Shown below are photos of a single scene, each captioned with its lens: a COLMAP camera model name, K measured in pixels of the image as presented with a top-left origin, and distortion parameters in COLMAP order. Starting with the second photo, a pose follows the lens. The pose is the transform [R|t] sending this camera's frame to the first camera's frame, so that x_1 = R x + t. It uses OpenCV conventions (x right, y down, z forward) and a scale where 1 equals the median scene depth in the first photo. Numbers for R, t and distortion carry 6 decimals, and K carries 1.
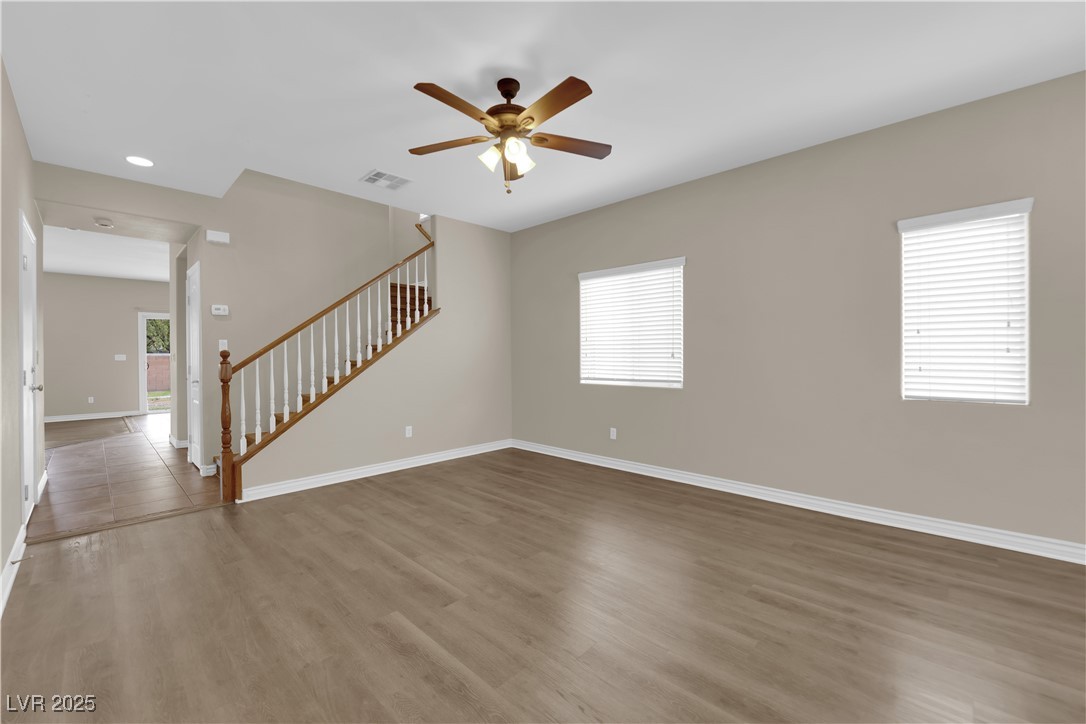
lens RADIAL K [[436.3, 0, 545.3], [0, 436.3, 361.8], [0, 0, 1]] dist [-0.009788, 0.000136]
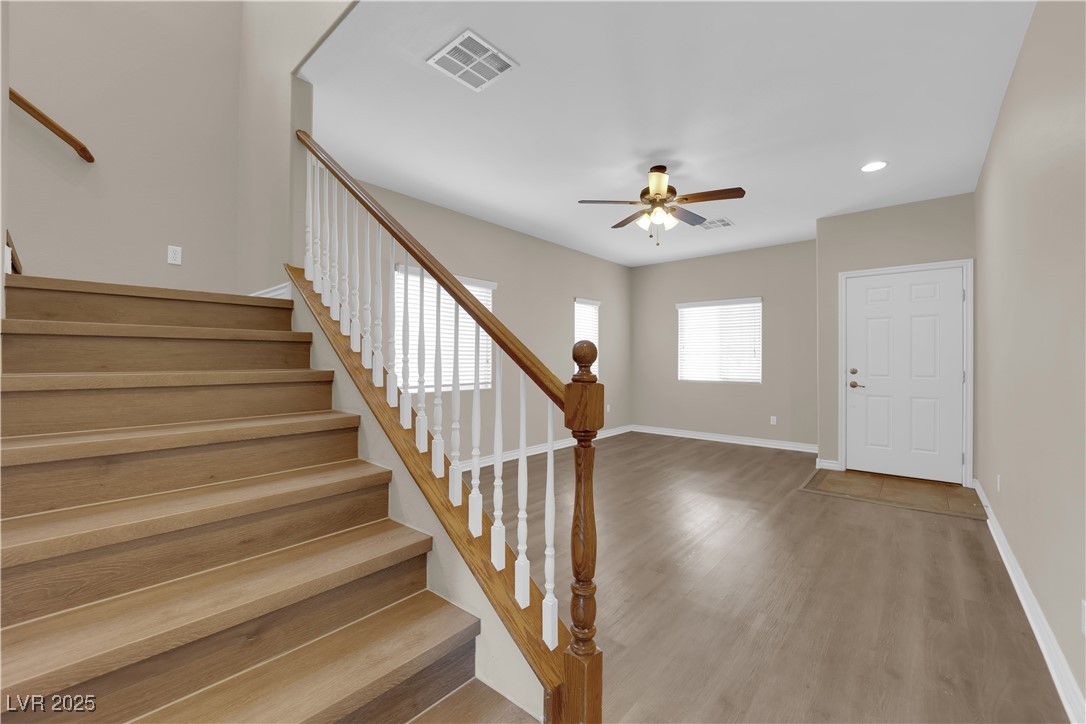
lens RADIAL K [[436.3, 0, 543.3], [0, 436.3, 361.3], [0, 0, 1]] dist [-0.009788, 0.000136]
pose [[-0.041958, 0.002812, 0.999115, -1.068970], [0.012504, 0.999919, -0.002290, -0.011589], [-0.999041, 0.012396, -0.041990, 1.043094]]
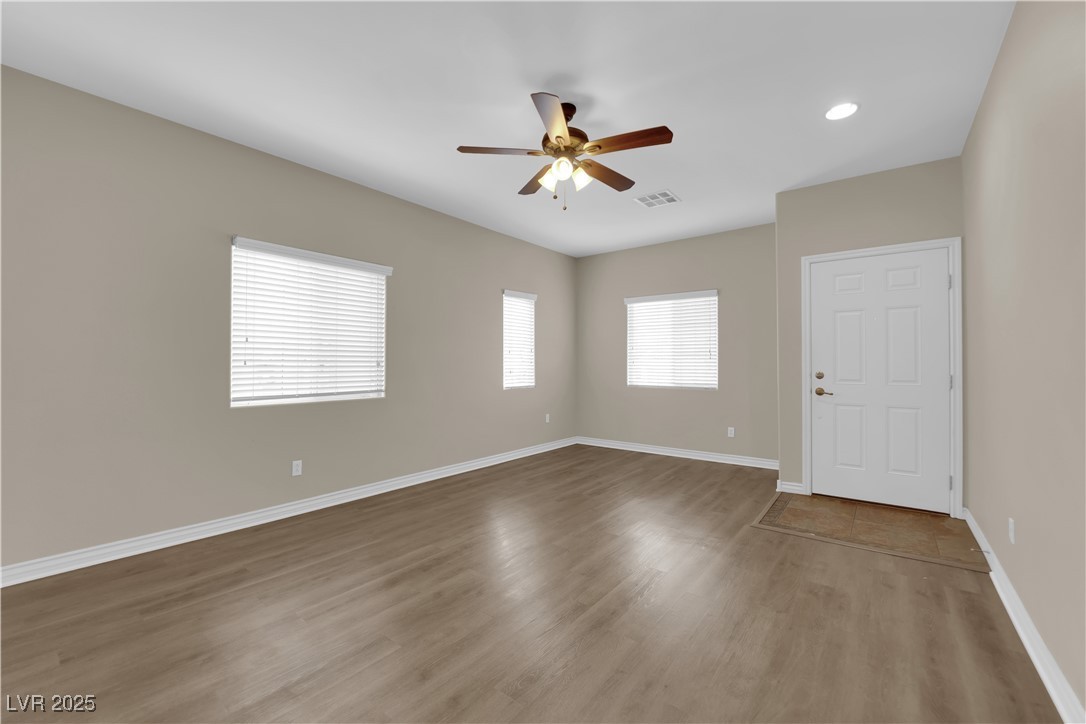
lens RADIAL K [[436.3, 0, 543.0], [0, 436.3, 361.5], [0, 0, 1]] dist [-0.009788, 0.000136]
pose [[-0.088235, 0.010238, 0.996047, -0.822413], [0.014589, 0.999853, -0.008985, -0.007479], [-0.995993, 0.013739, -0.088371, 0.839204]]
